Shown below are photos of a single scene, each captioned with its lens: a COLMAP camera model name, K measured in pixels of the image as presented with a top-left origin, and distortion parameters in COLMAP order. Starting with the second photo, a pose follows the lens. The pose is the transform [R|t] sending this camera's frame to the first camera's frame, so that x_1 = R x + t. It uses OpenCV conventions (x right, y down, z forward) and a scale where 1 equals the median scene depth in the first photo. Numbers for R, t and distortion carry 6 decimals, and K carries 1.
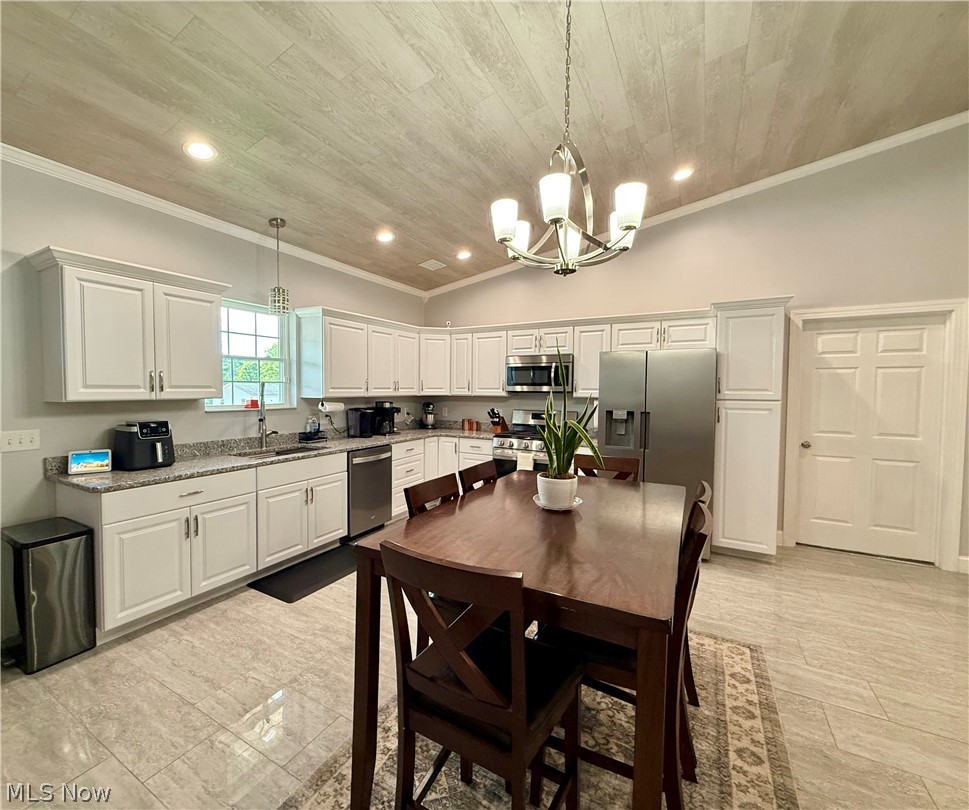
lens RADIAL K [[416.5, 0, 483.1], [0, 416.5, 405.5], [0, 0, 1]] dist [0.004297, 0.000387]
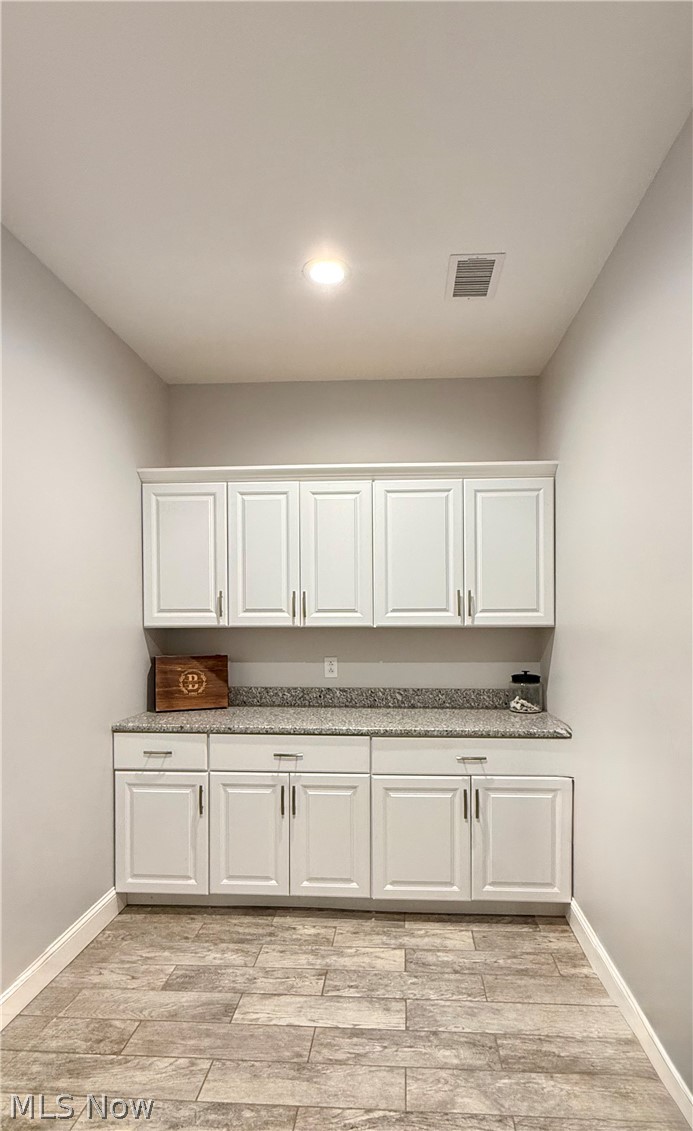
lens RADIAL K [[622.8, 0, 369.8], [0, 622.8, 605.8], [0, 0, 1]] dist [-0.046173, -0.000314]
pose [[0.434029, -0.014403, -0.900784, 0.339100], [-0.033116, 0.998941, -0.031930, -0.021753], [0.900290, 0.043689, 0.433092, 0.620283]]
